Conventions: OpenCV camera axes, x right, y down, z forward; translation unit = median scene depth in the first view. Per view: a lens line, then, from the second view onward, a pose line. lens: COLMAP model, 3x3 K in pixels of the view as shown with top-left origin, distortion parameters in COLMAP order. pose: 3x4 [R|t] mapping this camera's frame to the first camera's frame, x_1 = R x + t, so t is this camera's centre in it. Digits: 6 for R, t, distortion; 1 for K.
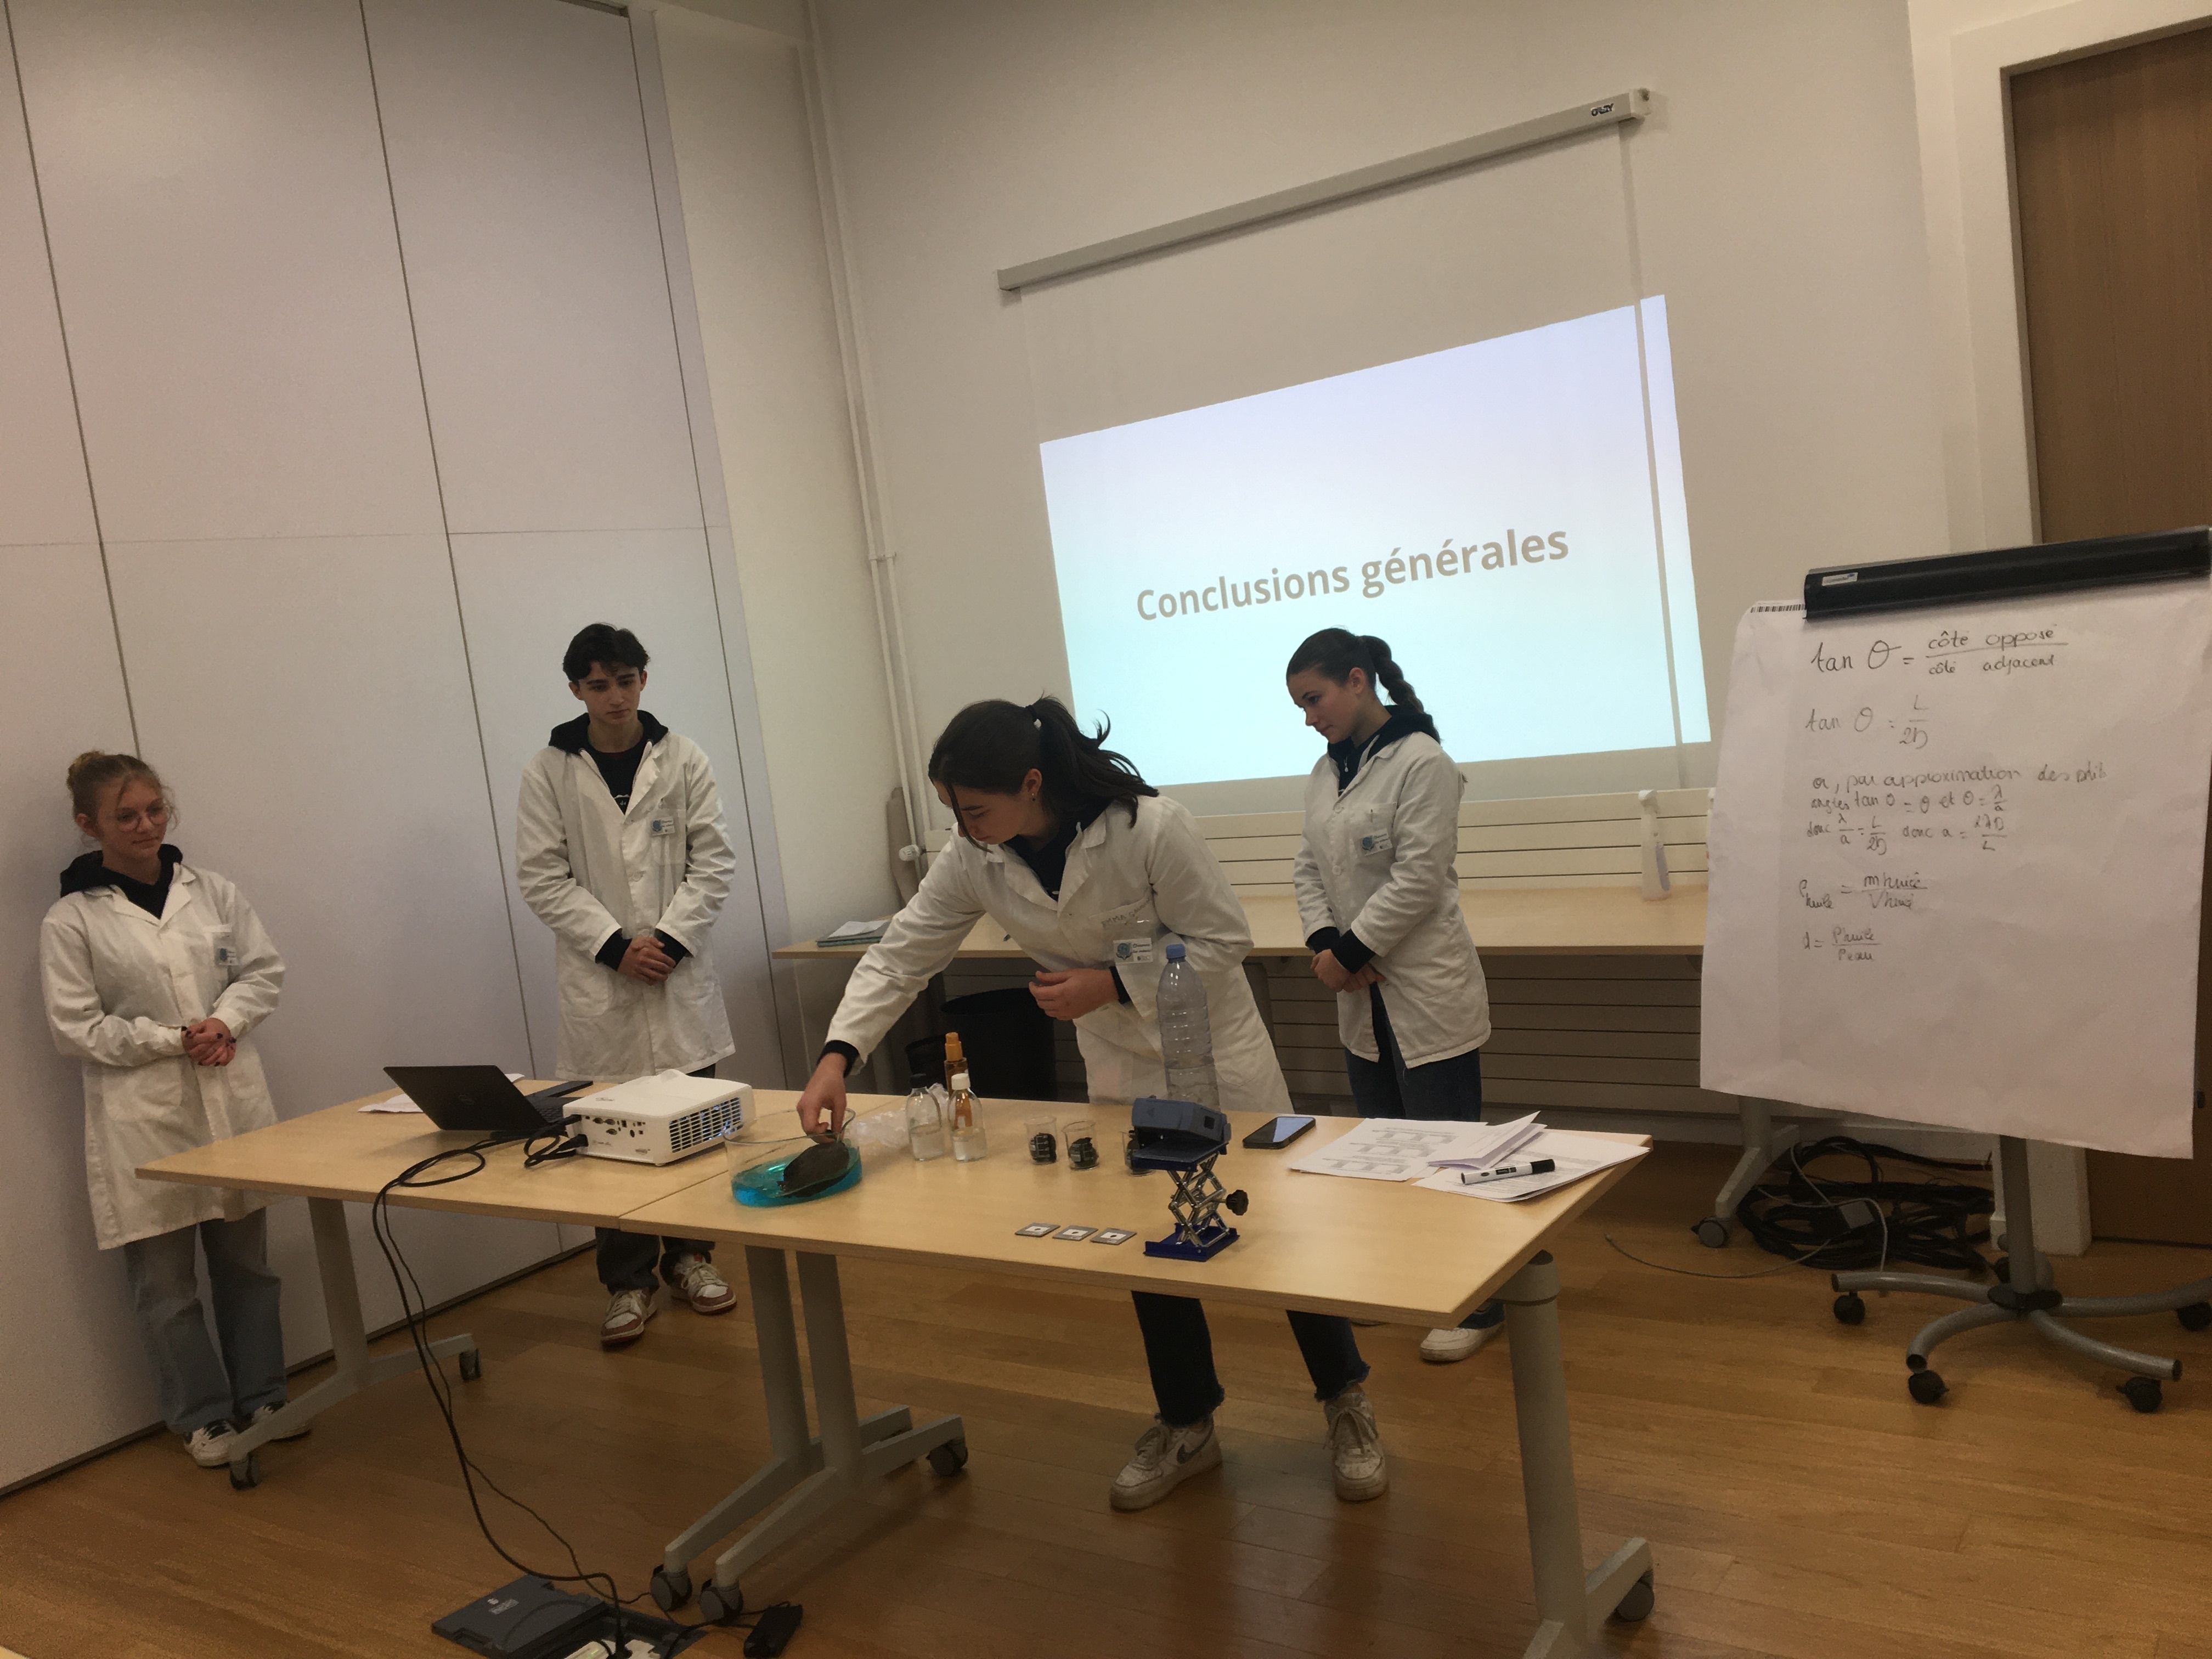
lens RADIAL K [[1924.0, 0, 1106.0], [0, 1924.0, 829.5], [0, 0, 1]] dist [0.075948, -0.106185]
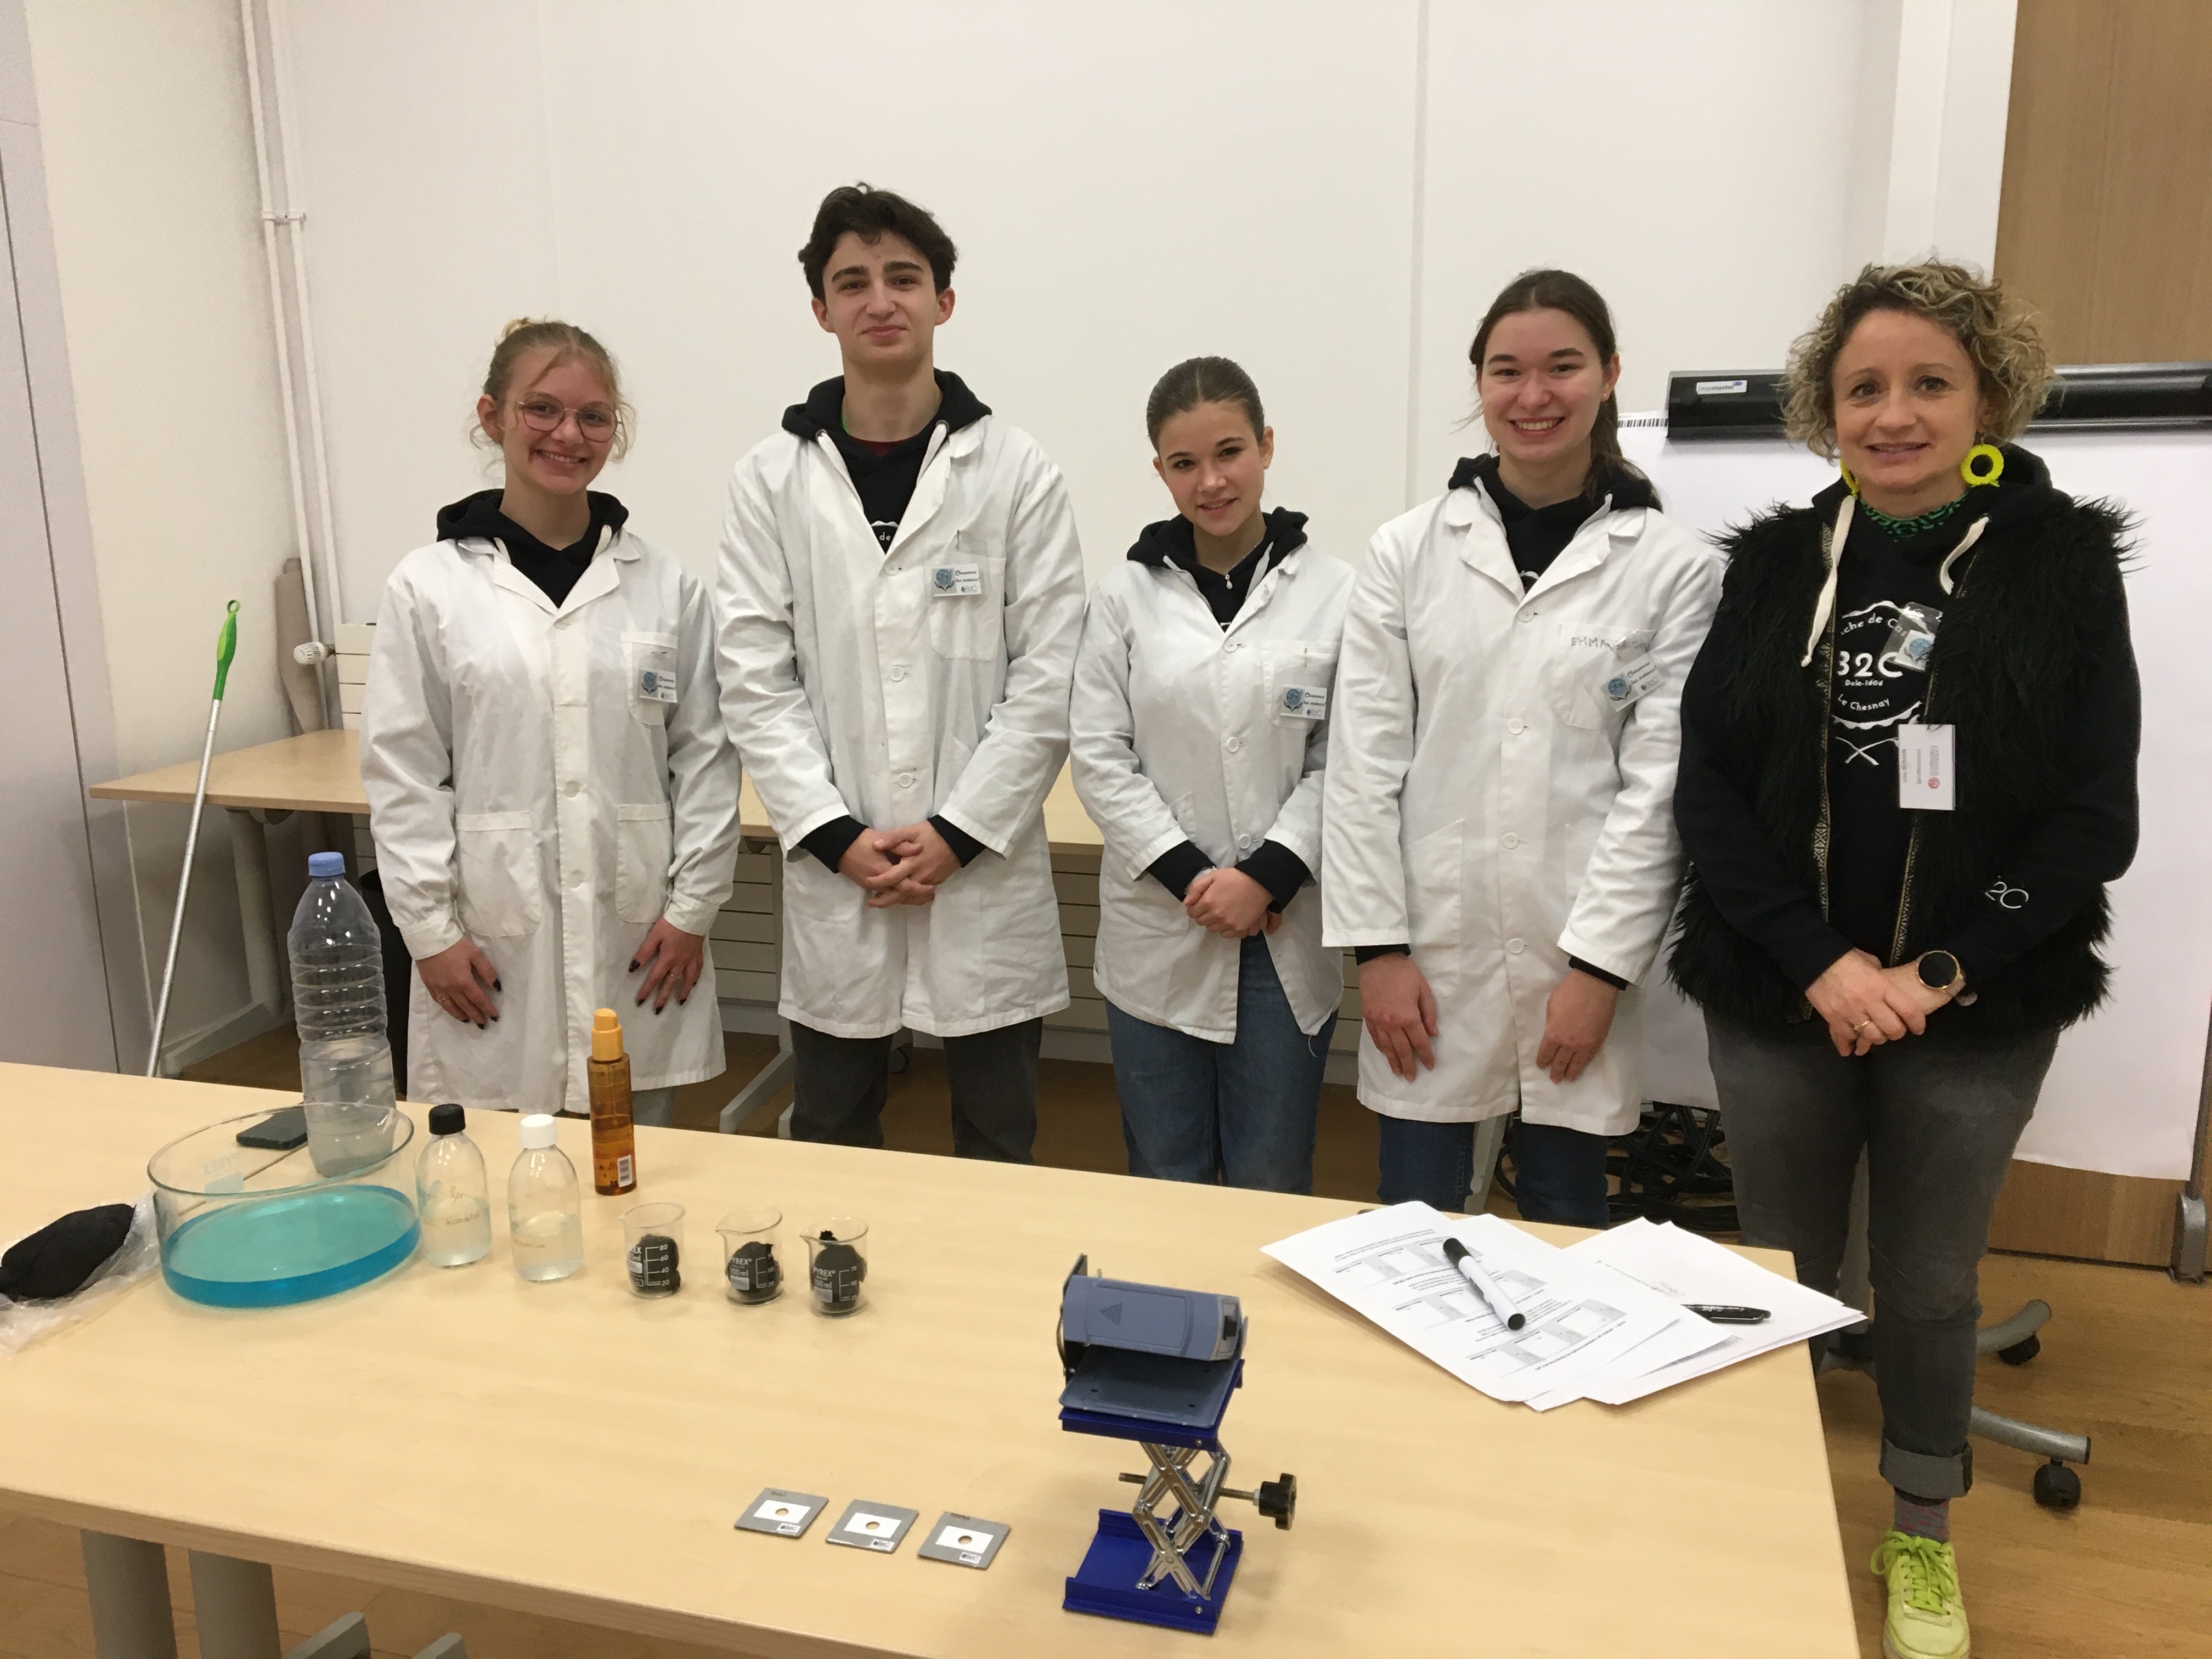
lens RADIAL K [[1924.0, 0, 1106.0], [0, 1924.0, 829.5], [0, 0, 1]] dist [0.075948, -0.106185]
pose [[0.946855, 0.043749, 0.318672, -0.120711], [-0.066953, 0.995814, 0.062225, 0.007509], [-0.314616, -0.080254, 0.945820, 0.560270]]
